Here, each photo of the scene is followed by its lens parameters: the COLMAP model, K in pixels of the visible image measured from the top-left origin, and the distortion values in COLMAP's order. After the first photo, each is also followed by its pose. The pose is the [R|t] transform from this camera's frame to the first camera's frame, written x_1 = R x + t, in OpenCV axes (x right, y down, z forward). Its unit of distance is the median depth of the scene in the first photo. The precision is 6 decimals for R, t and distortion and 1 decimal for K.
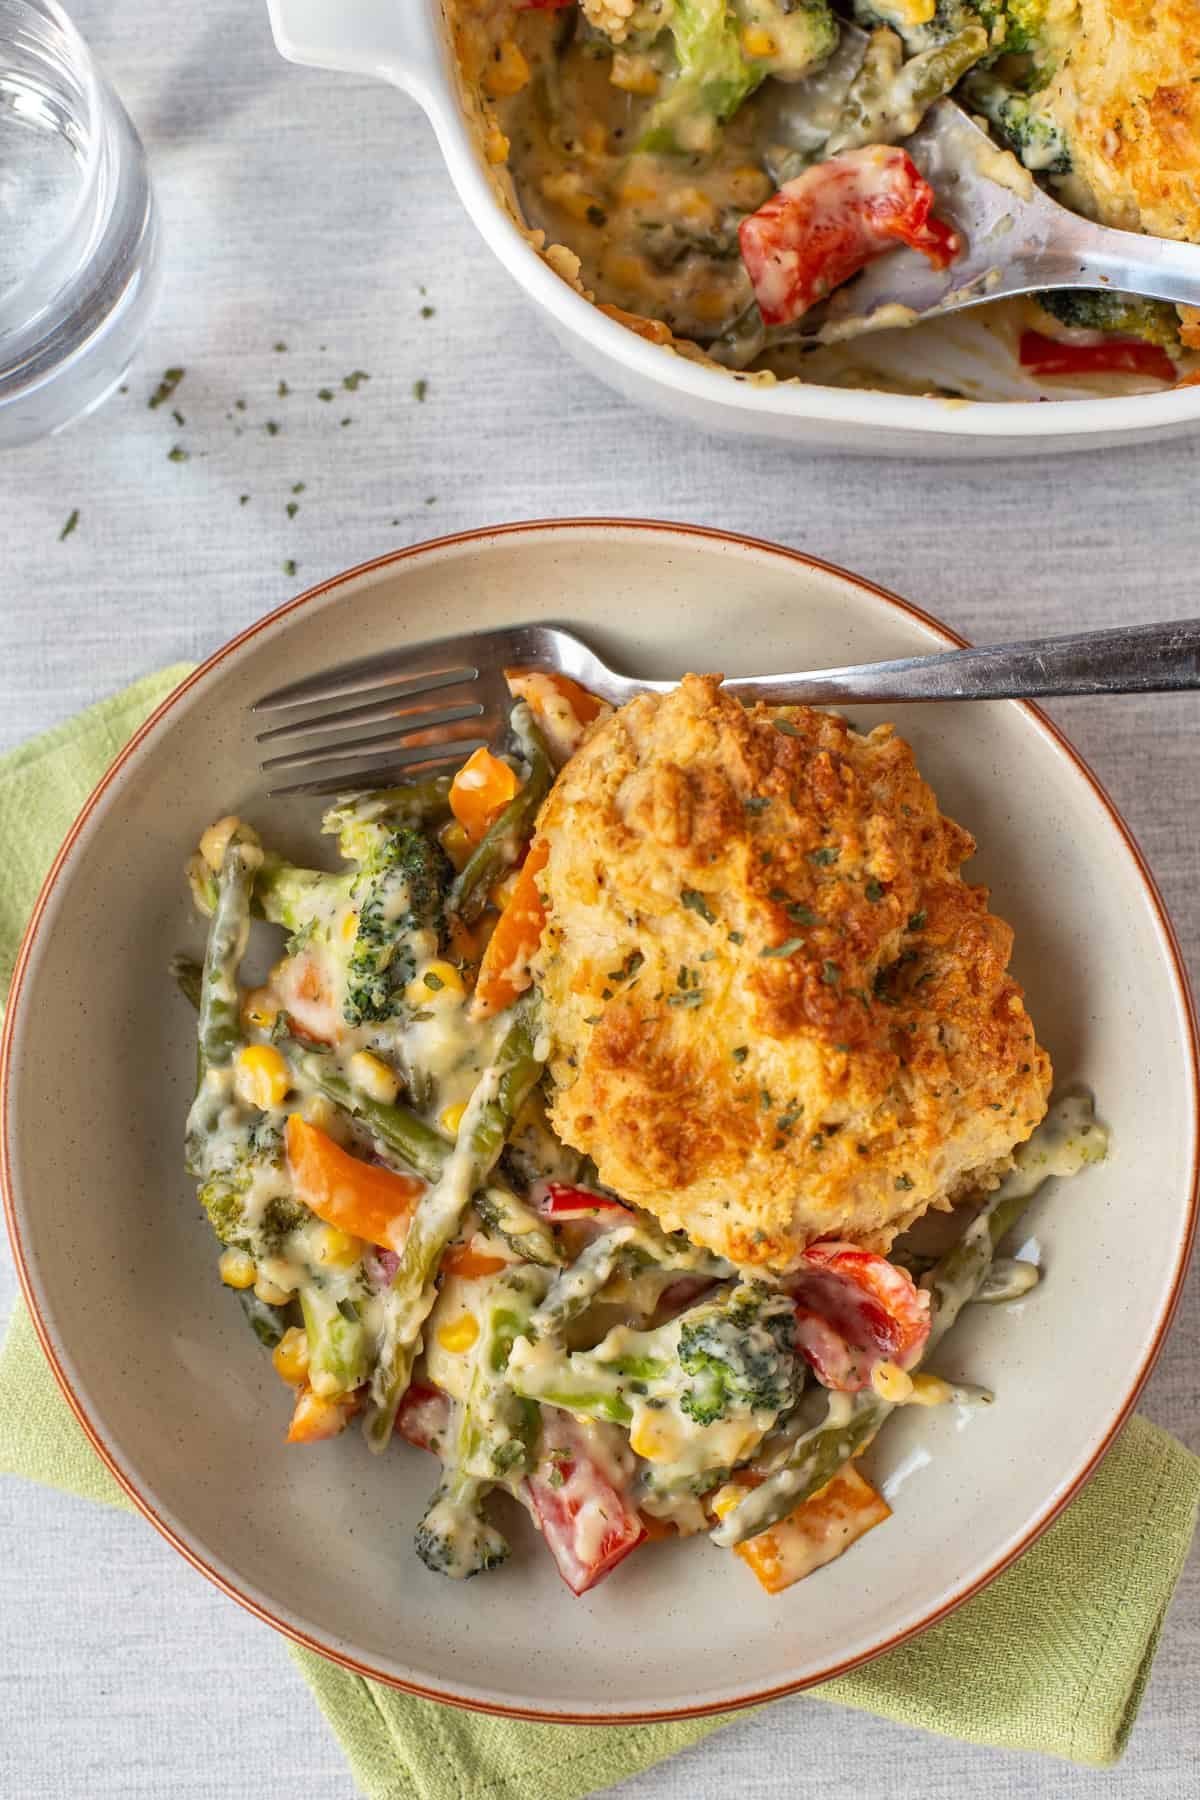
lens RADIAL K [[2875.0, 0, 600.0], [0, 2875.0, 900.0], [0, 0, 1]] dist [-0.048676, -0.015508]
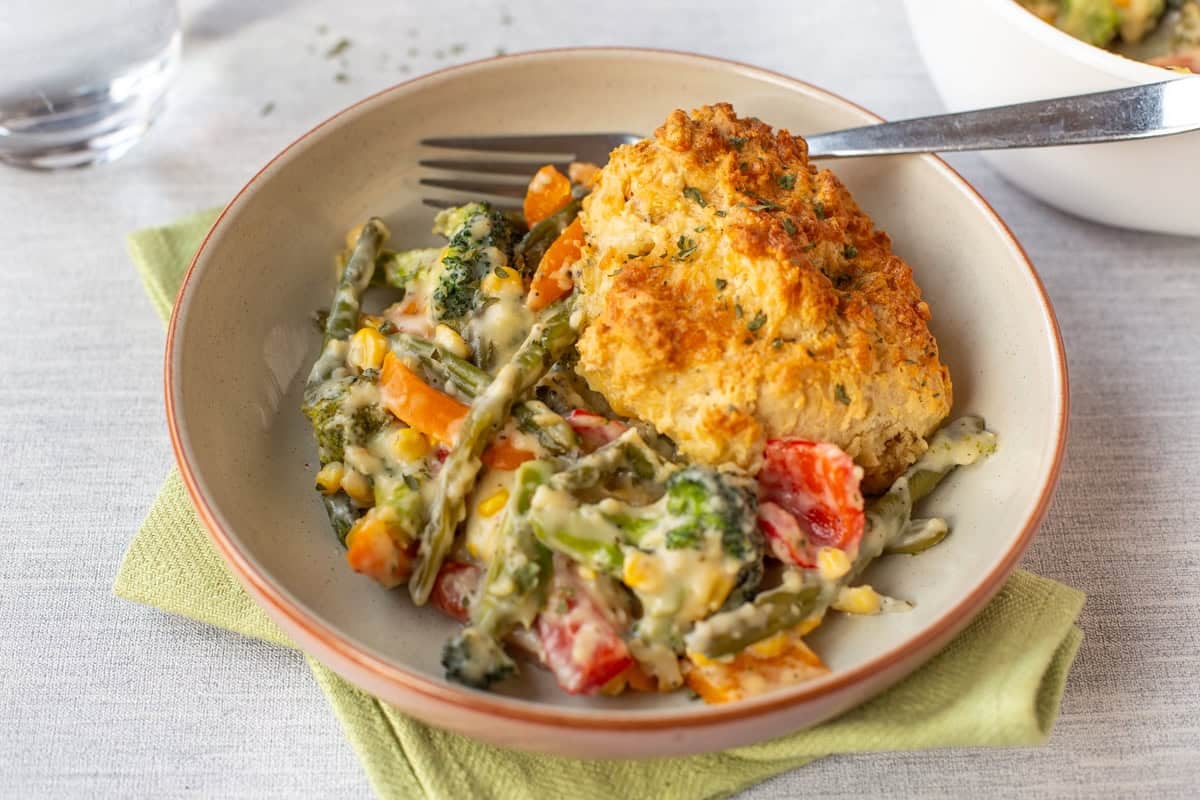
lens RADIAL K [[1916.6, 0, 636.8], [0, 1916.6, 400.4], [0, 0, 1]] dist [-0.048676, -0.015508]
pose [[0.998370, 0.052344, -0.022737, 0.031397], [-0.056059, 0.824913, -0.562474, 0.595214], [-0.010686, 0.562832, 0.826503, 0.271078]]
